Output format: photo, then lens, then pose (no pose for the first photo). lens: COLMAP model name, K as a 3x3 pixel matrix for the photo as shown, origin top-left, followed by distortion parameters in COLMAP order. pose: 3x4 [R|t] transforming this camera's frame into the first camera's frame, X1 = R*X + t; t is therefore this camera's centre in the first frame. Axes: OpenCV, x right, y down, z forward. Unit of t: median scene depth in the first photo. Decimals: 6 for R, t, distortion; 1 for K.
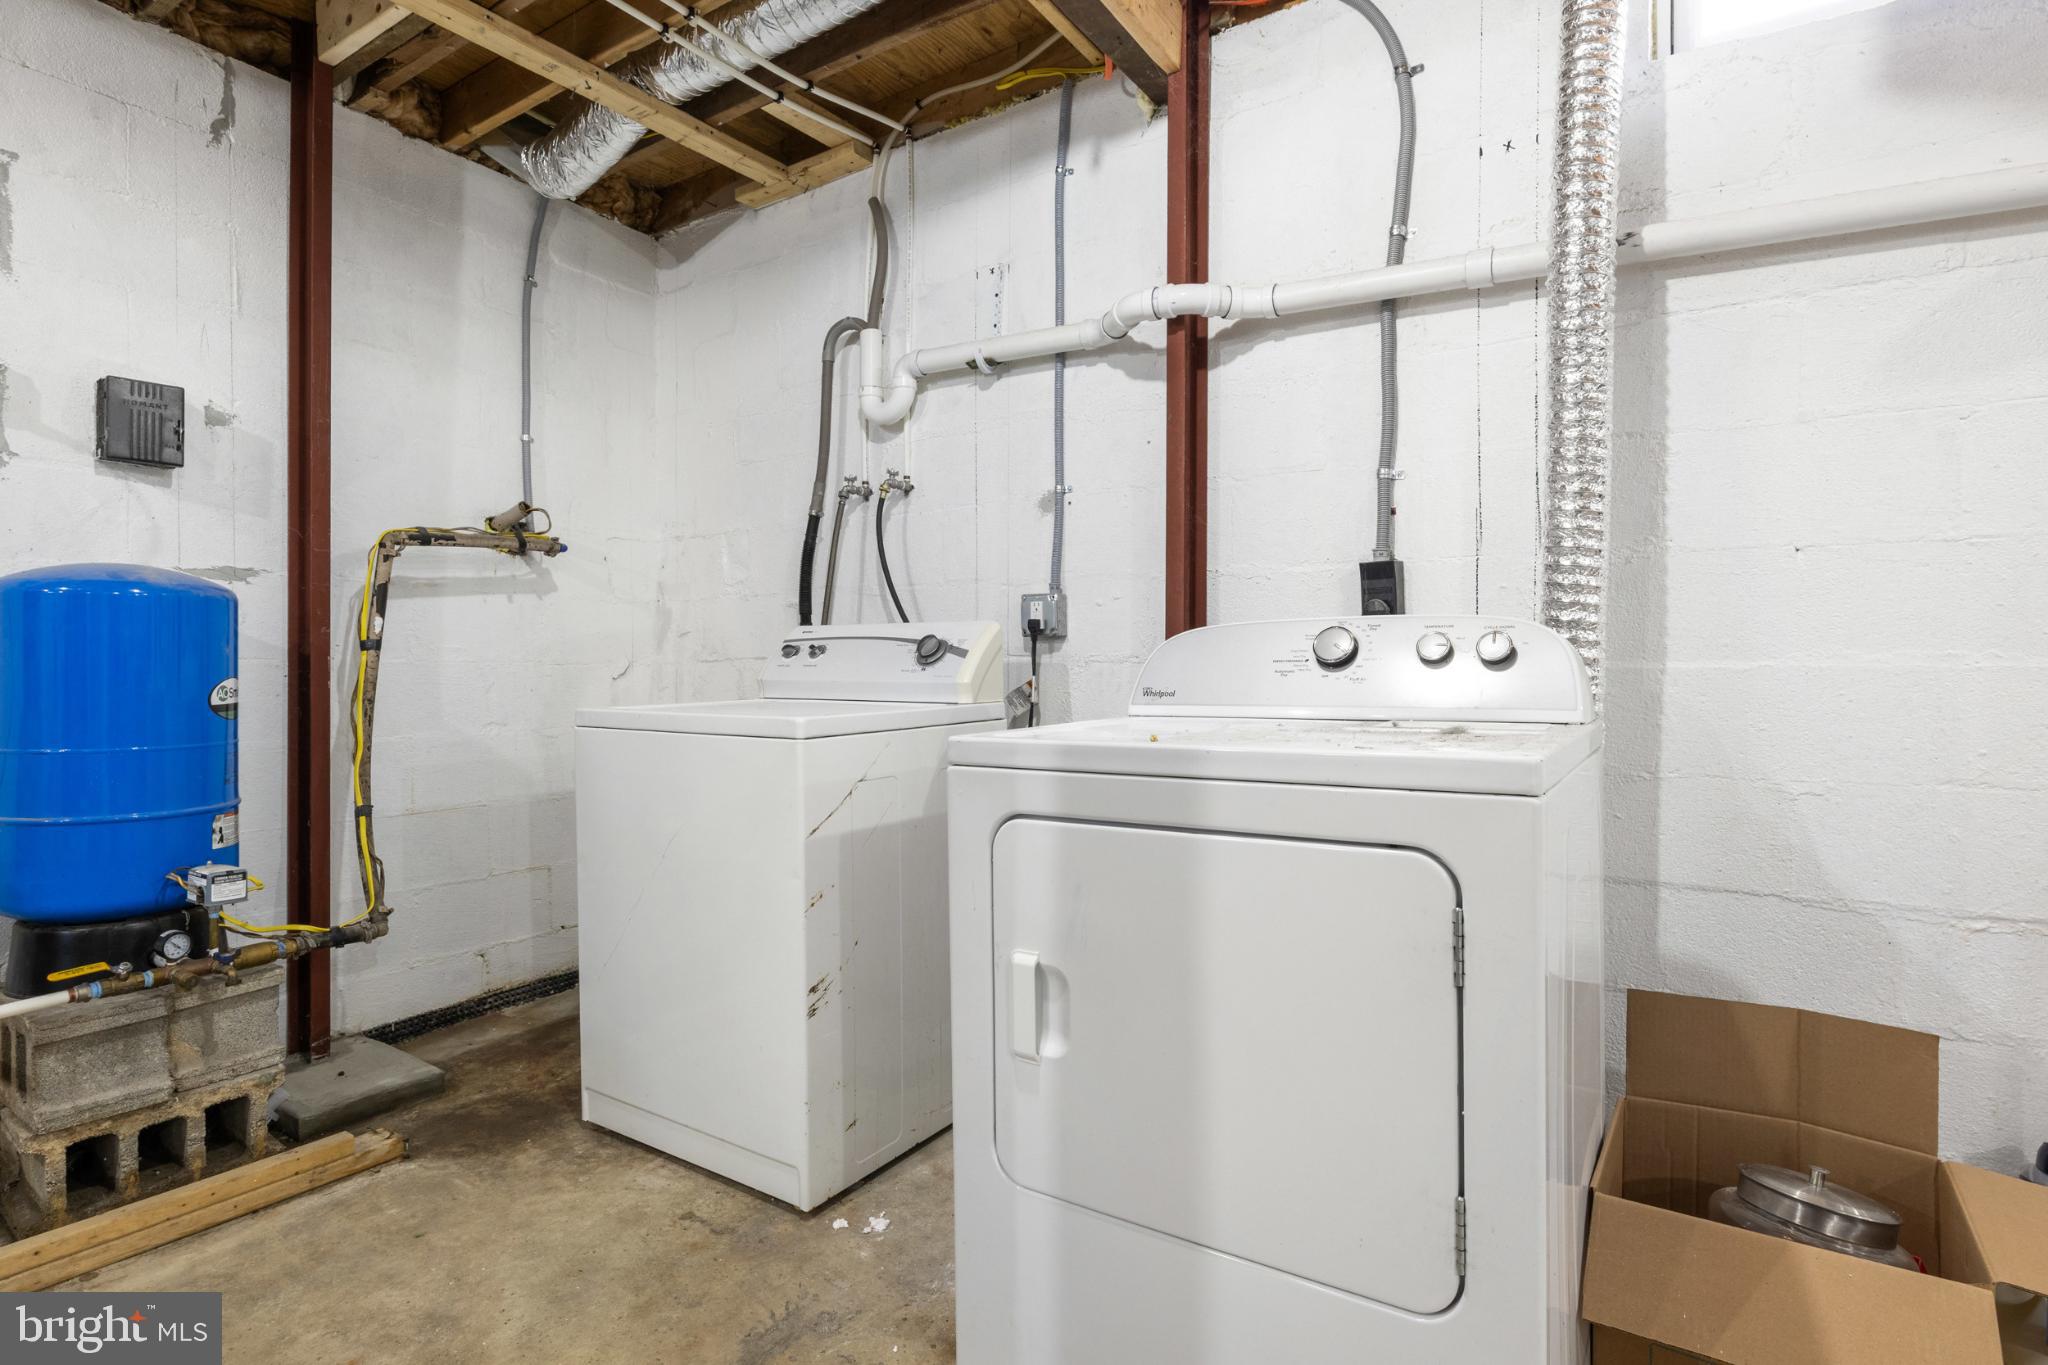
lens RADIAL K [[1043.6, 0, 1021.0], [0, 1043.6, 676.6], [0, 0, 1]] dist [-0.012154, -0.000764]
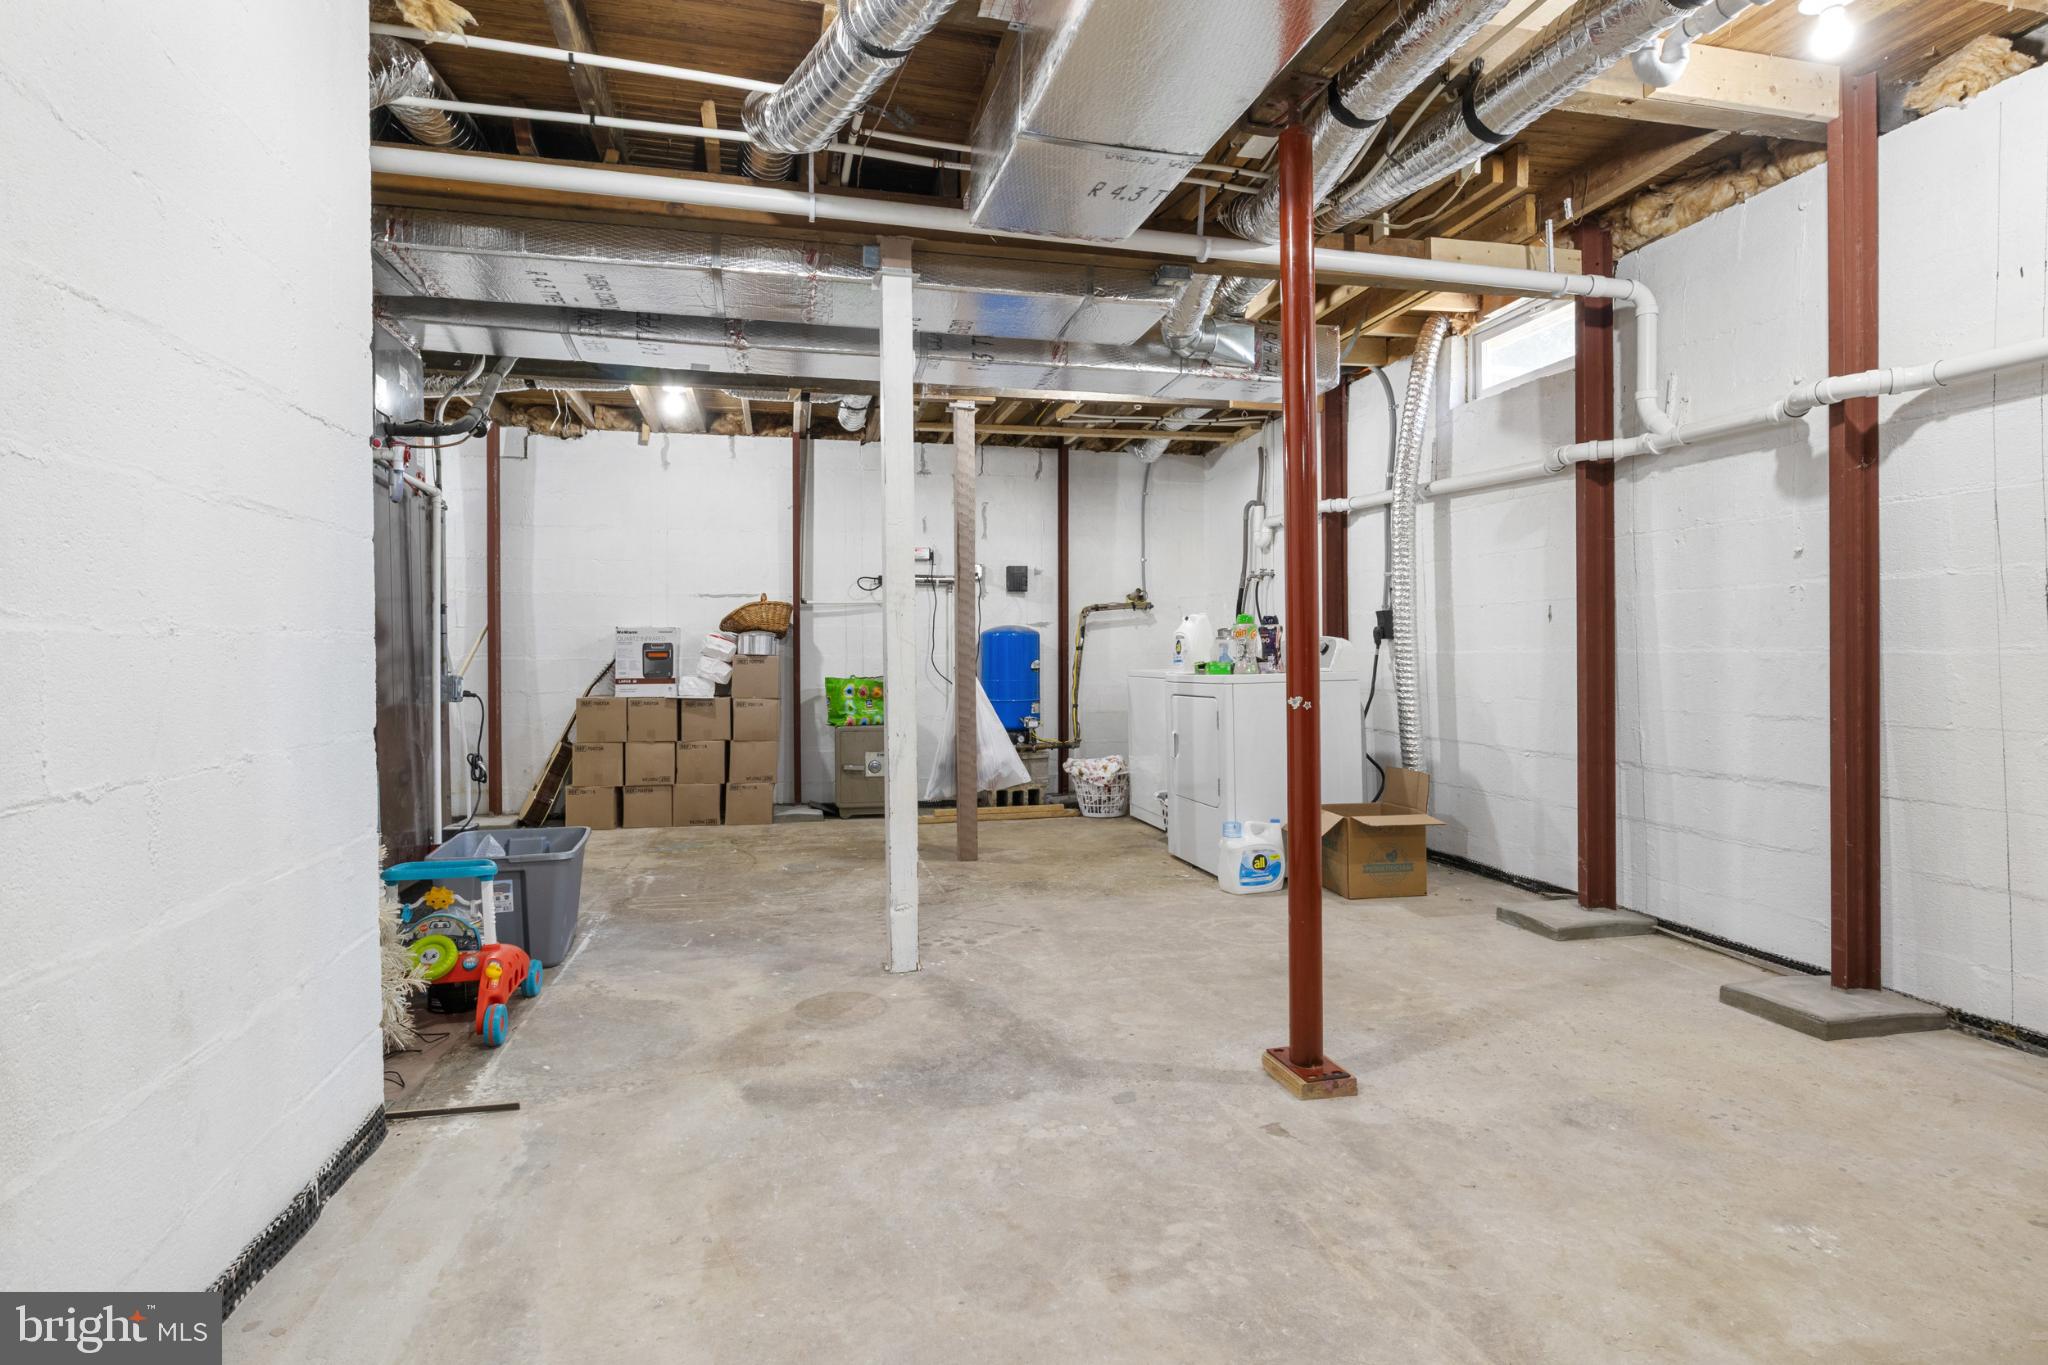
lens RADIAL K [[1043.6, 0, 1023.6], [0, 1043.6, 670.6], [0, 0, 1]] dist [-0.012154, -0.000764]
pose [[0.726410, 0.002225, -0.687258, 1.204214], [0.005917, 0.999937, 0.009491, 0.002409], [0.687236, -0.010961, 0.726352, -1.157892]]
